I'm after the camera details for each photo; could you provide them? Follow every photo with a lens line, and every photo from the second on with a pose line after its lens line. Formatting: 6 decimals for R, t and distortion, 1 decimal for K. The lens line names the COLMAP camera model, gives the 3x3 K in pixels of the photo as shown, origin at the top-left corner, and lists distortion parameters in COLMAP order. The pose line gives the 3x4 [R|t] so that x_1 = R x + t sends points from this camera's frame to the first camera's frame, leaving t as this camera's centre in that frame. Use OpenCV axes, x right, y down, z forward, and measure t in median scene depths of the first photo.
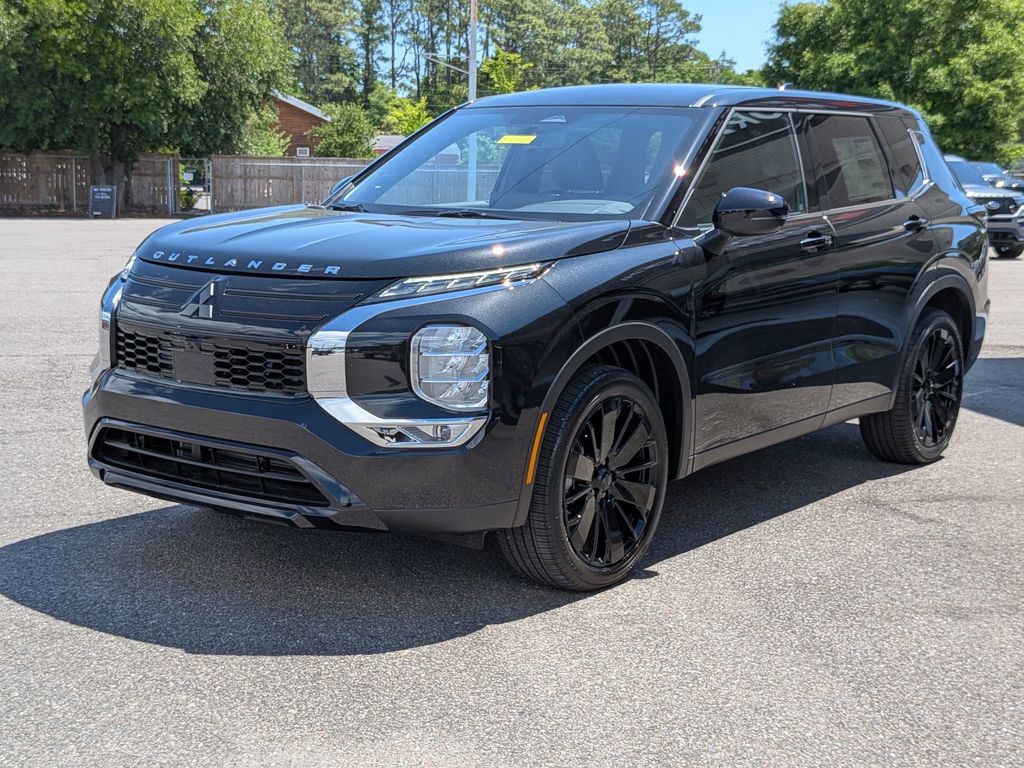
lens RADIAL K [[1488.0, 0, 508.9], [0, 1488.0, 392.4], [0, 0, 1]] dist [0.030788, 0.000000]
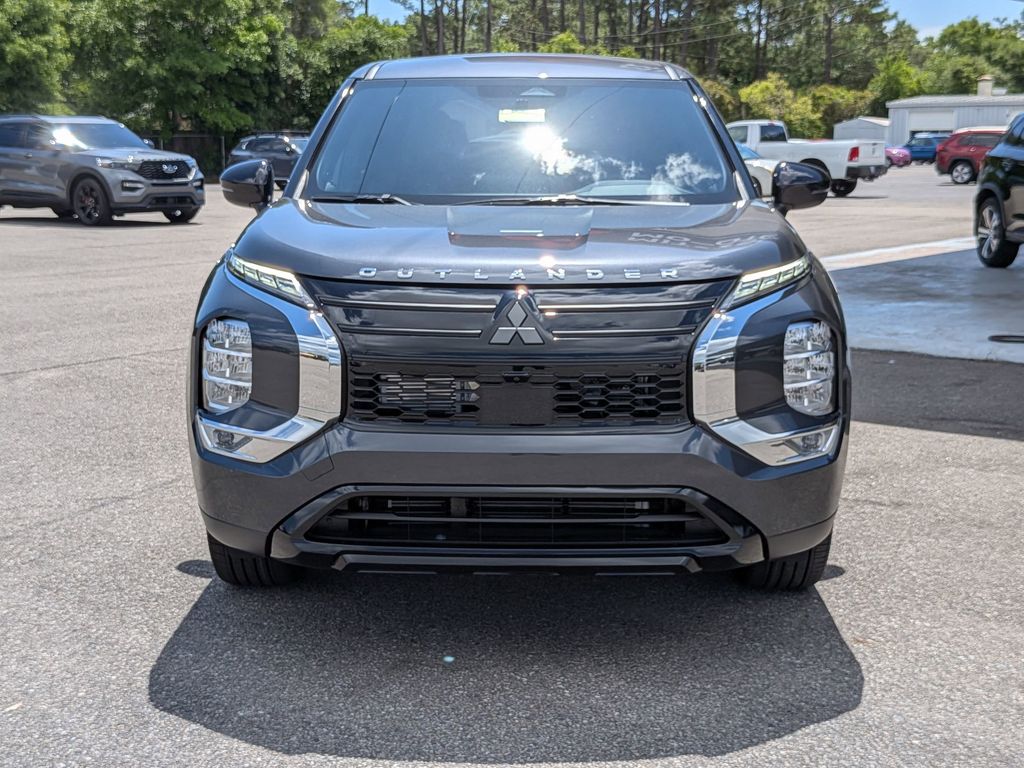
lens RADIAL K [[1531.4, 0, 515.8], [0, 1531.4, 383.7], [0, 0, 1]] dist [0.071955, 0.000000]
pose [[0.802021, -0.112750, 0.586557, -0.103702], [0.104009, 0.993382, 0.048737, -0.010206], [-0.588170, 0.021919, 0.808440, 0.047179]]
